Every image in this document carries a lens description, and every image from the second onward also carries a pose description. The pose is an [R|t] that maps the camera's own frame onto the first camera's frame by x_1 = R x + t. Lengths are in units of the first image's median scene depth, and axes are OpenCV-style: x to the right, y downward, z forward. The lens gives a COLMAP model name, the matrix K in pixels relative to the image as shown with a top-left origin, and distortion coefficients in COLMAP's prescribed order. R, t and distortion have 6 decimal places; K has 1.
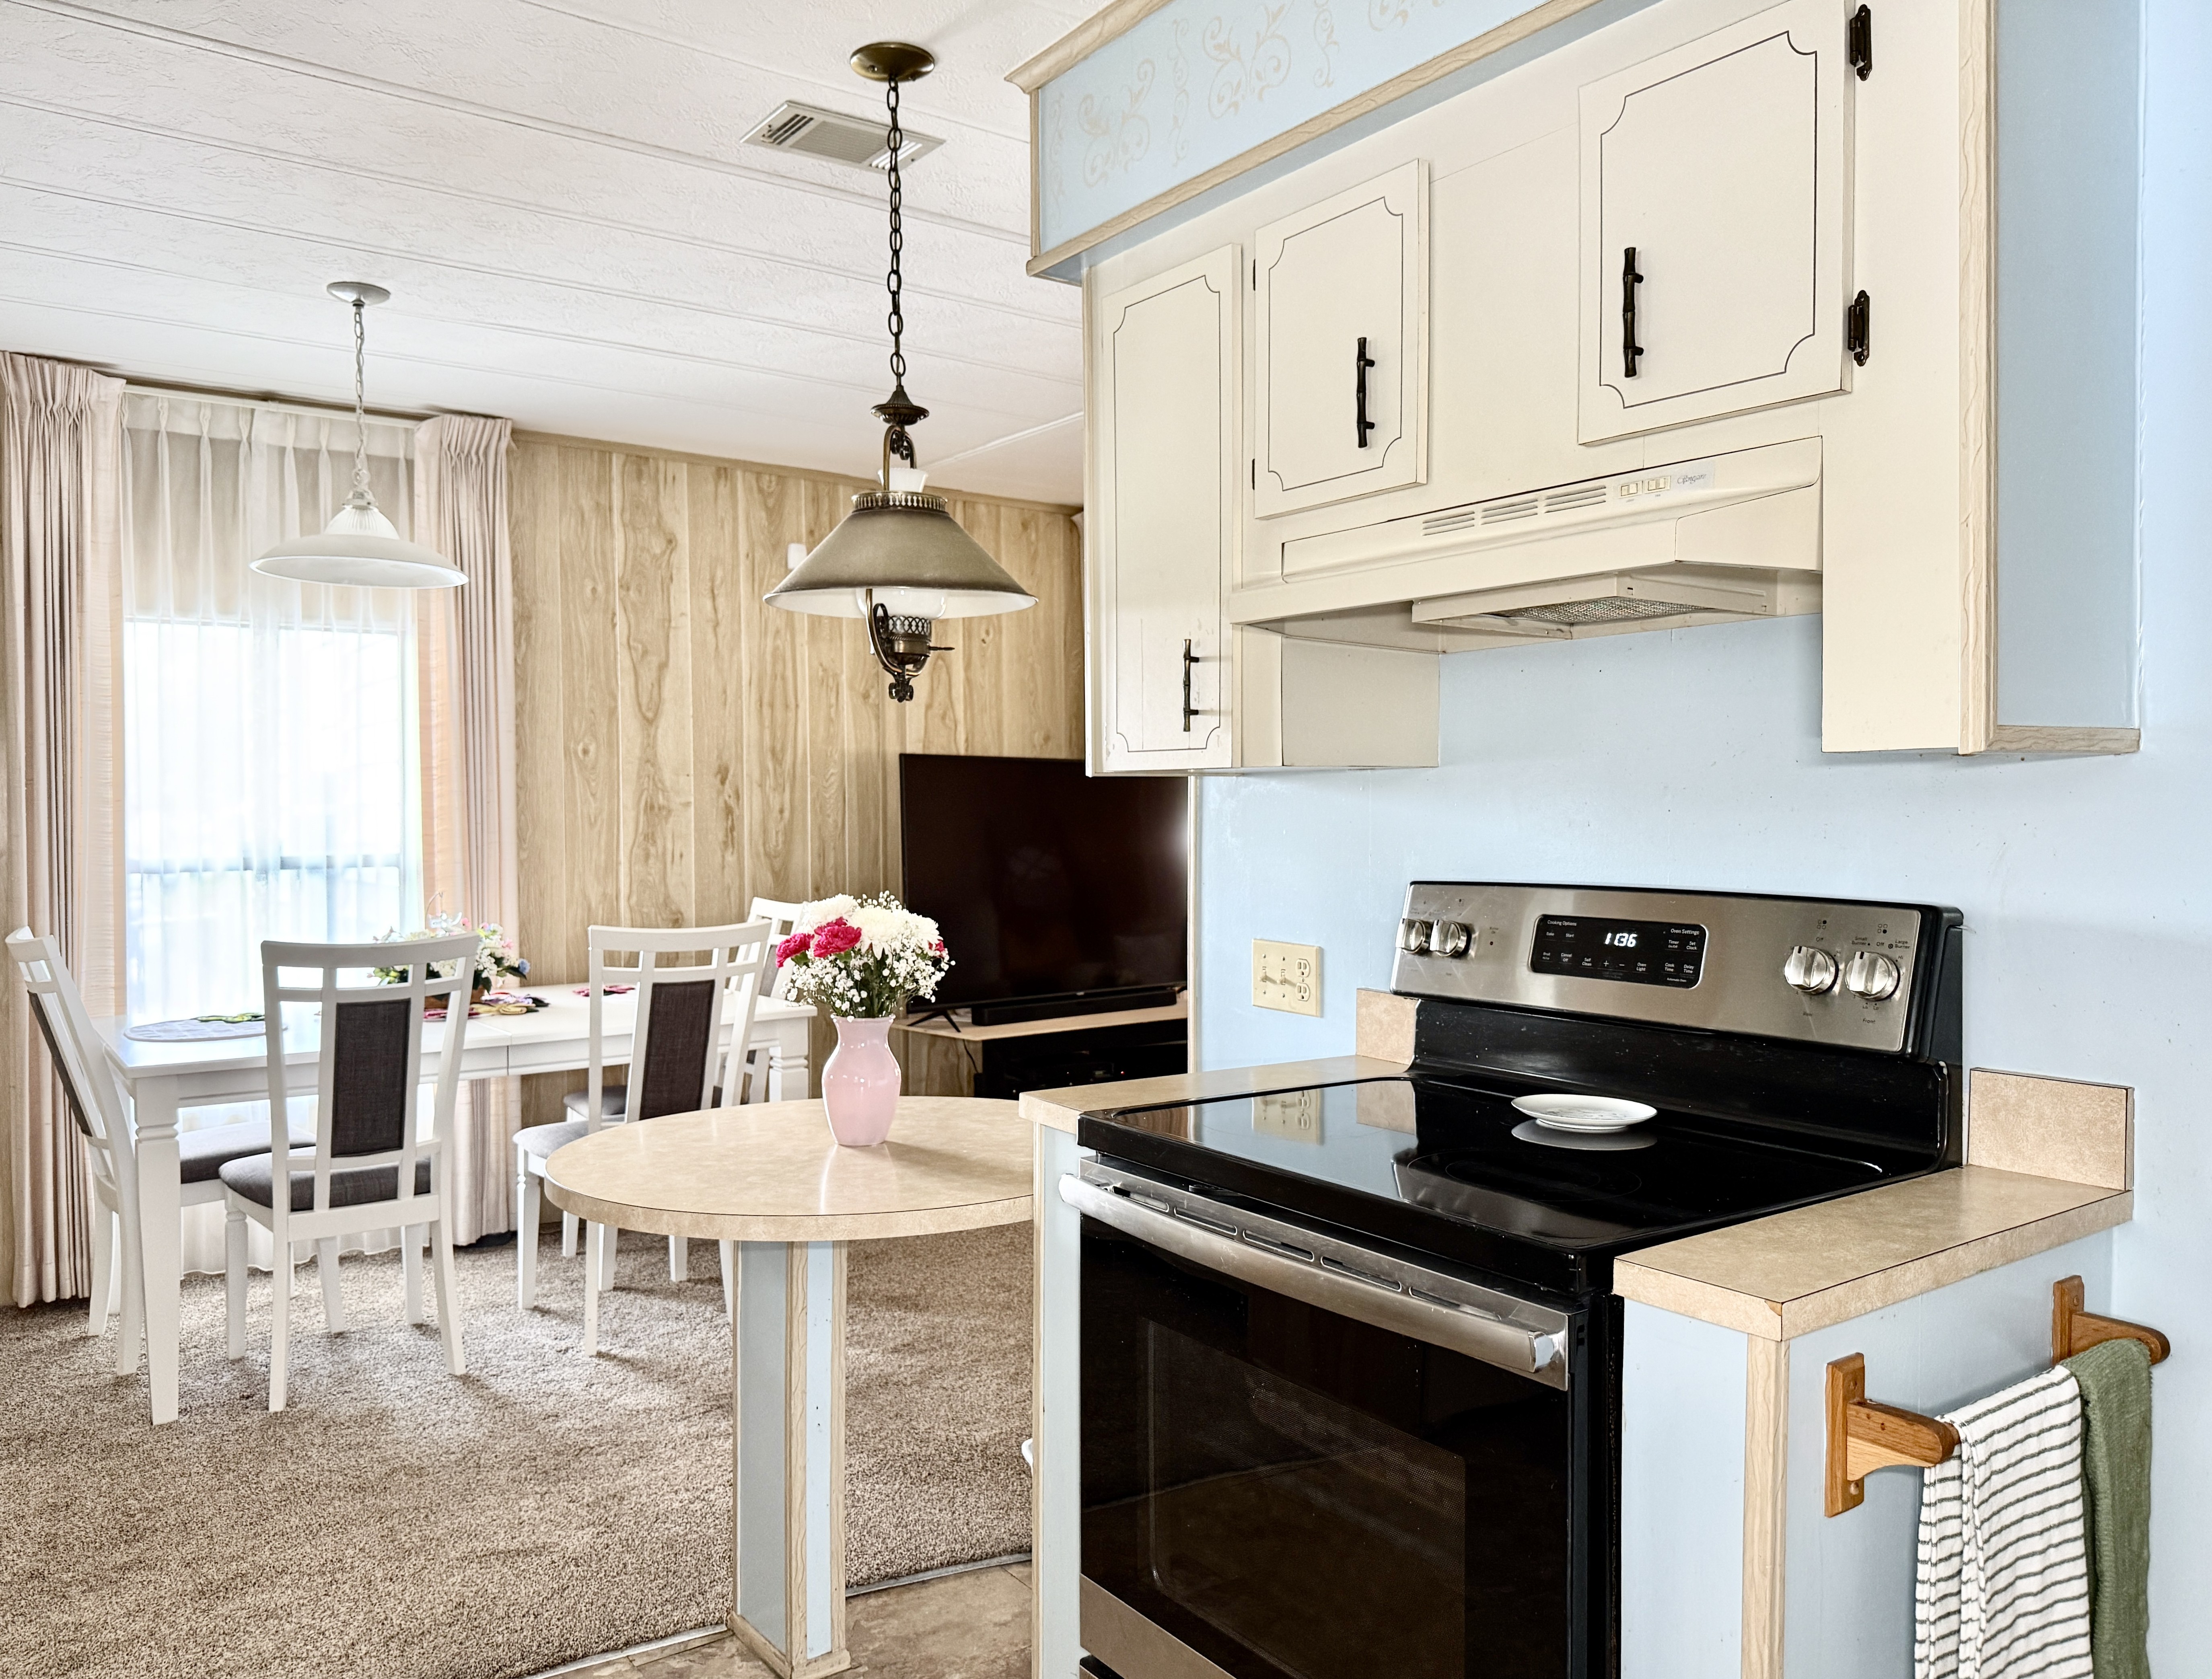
lens RADIAL K [[1629.0, 0, 1155.2], [0, 1629.0, 861.9], [0, 0, 1]] dist [0.108017, -0.186655]
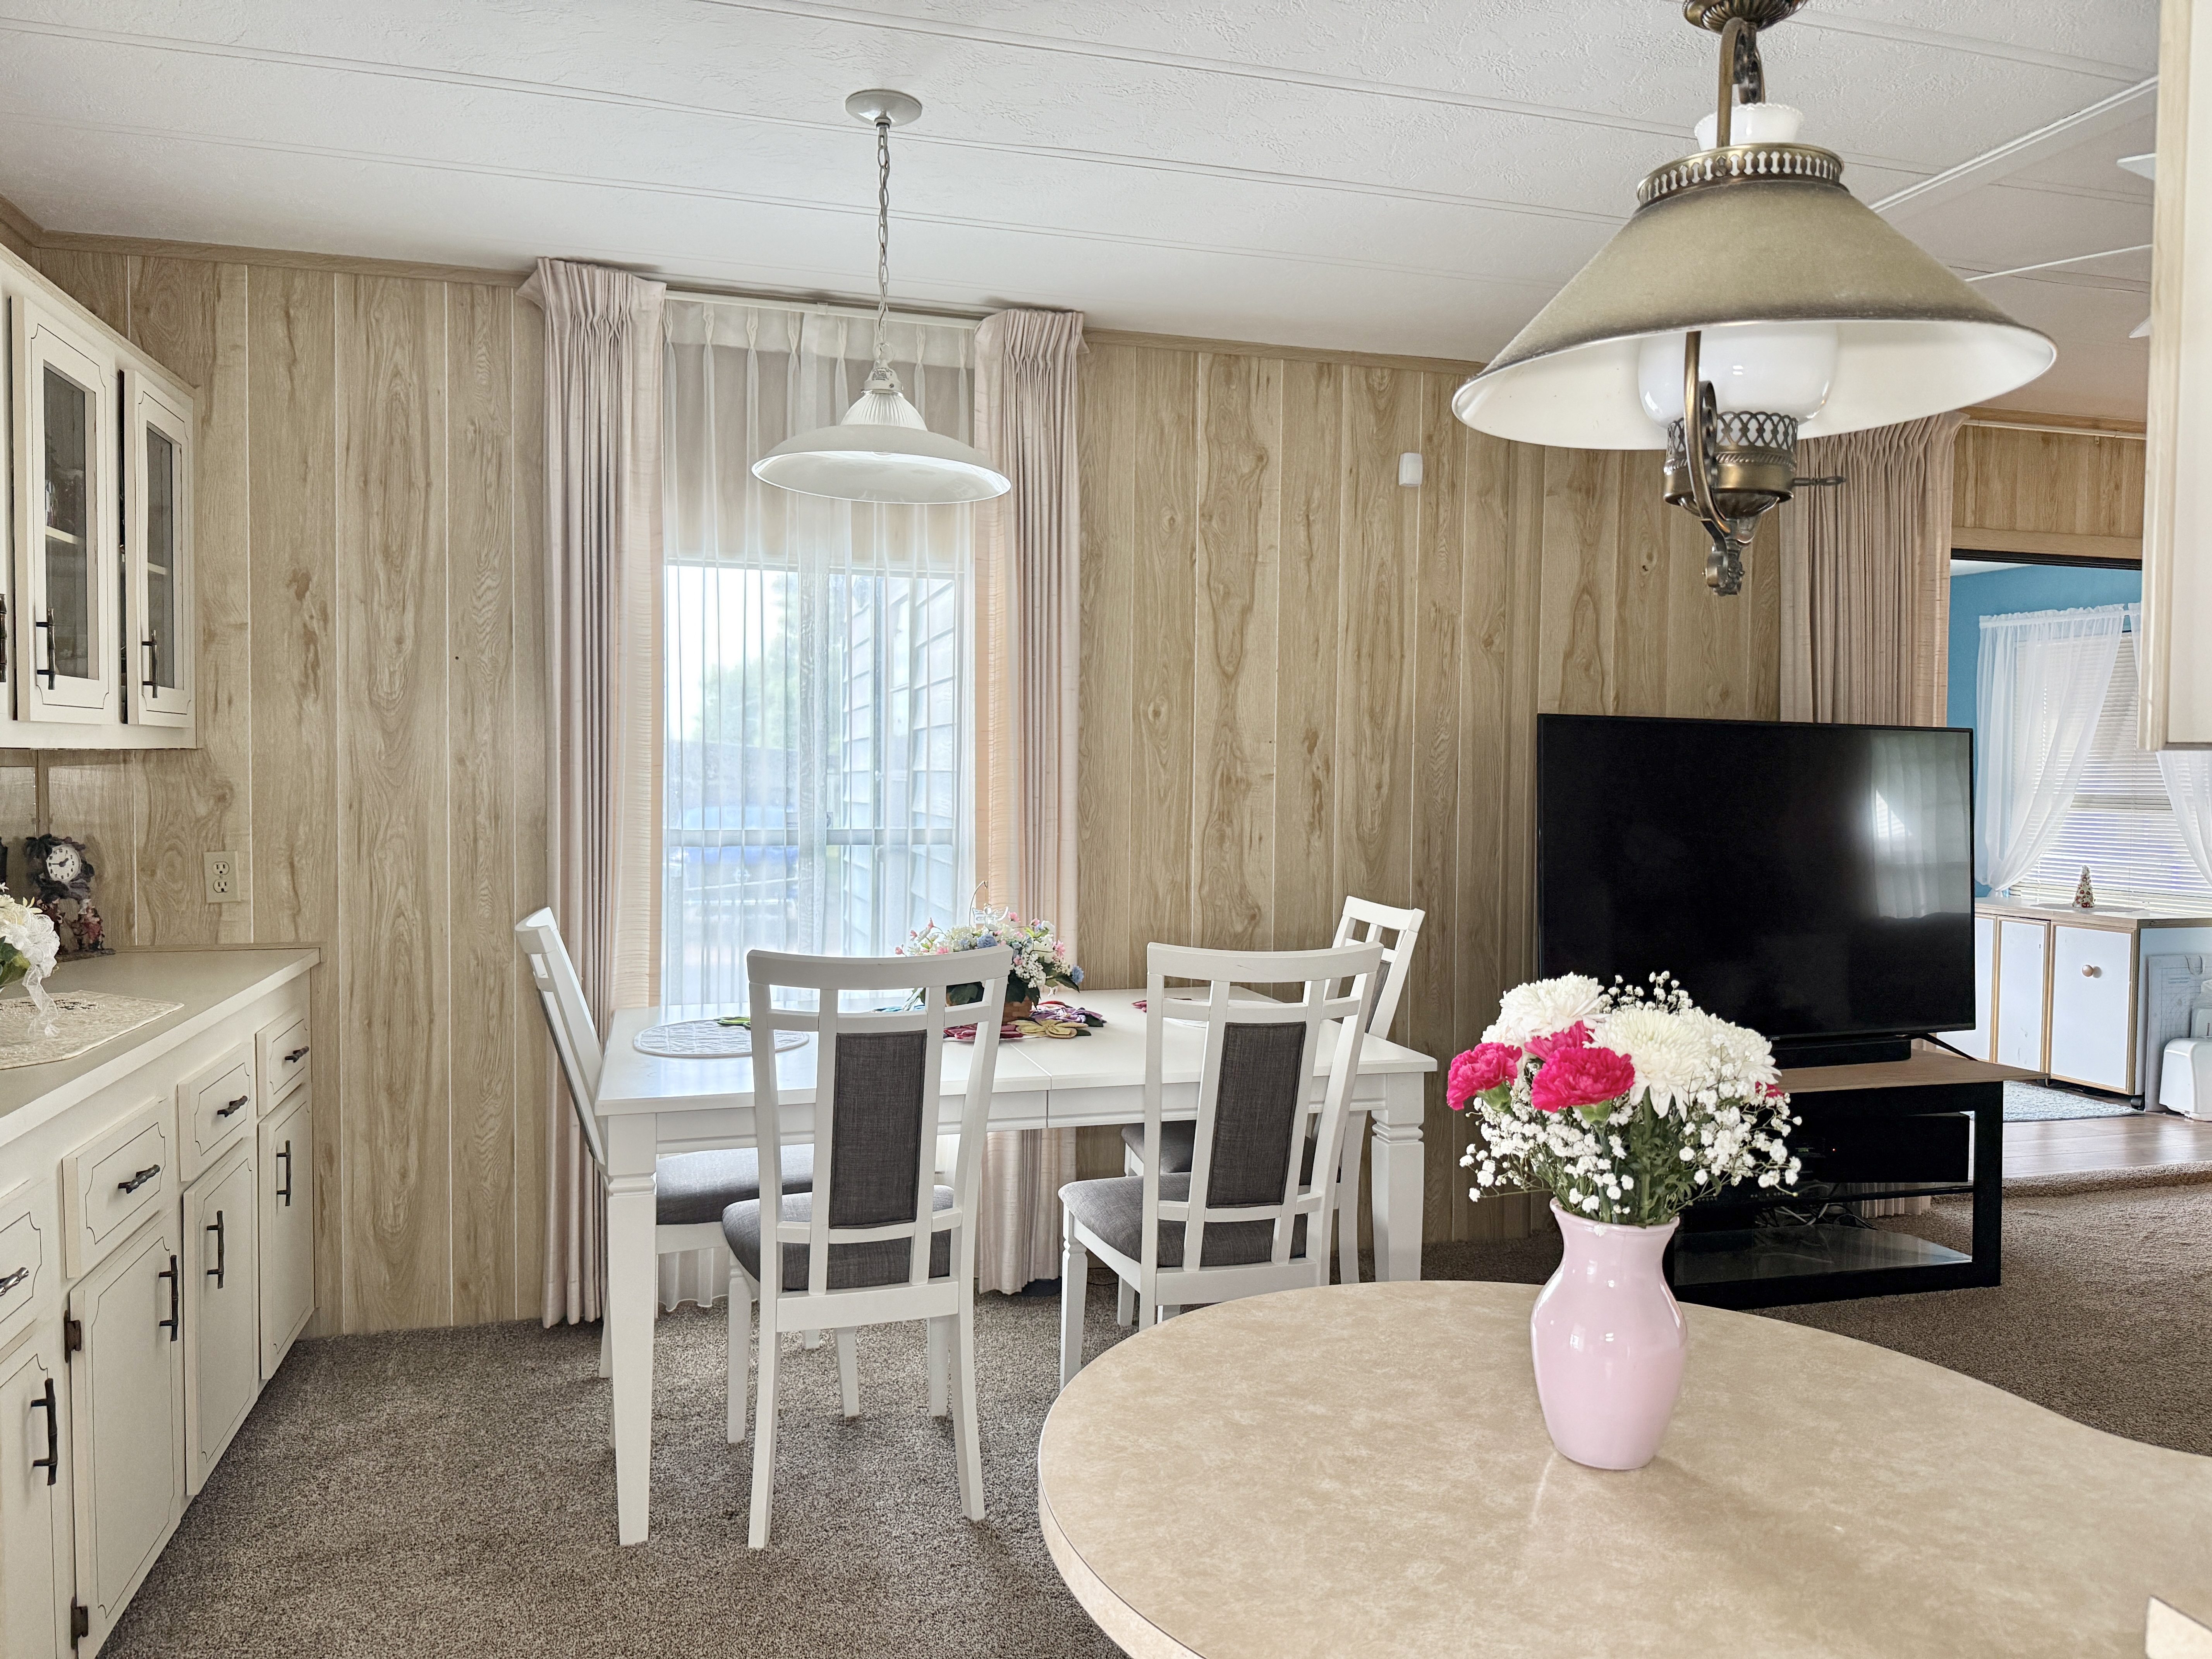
lens RADIAL K [[1525.9, 0, 1106.0], [0, 1525.9, 829.5], [0, 0, 1]] dist [0.137853, -0.138006]
pose [[0.929704, 0.026779, -0.367333, -0.081052], [-0.025370, 0.999641, 0.008664, -0.013831], [0.367433, 0.001265, 0.930049, 0.263313]]
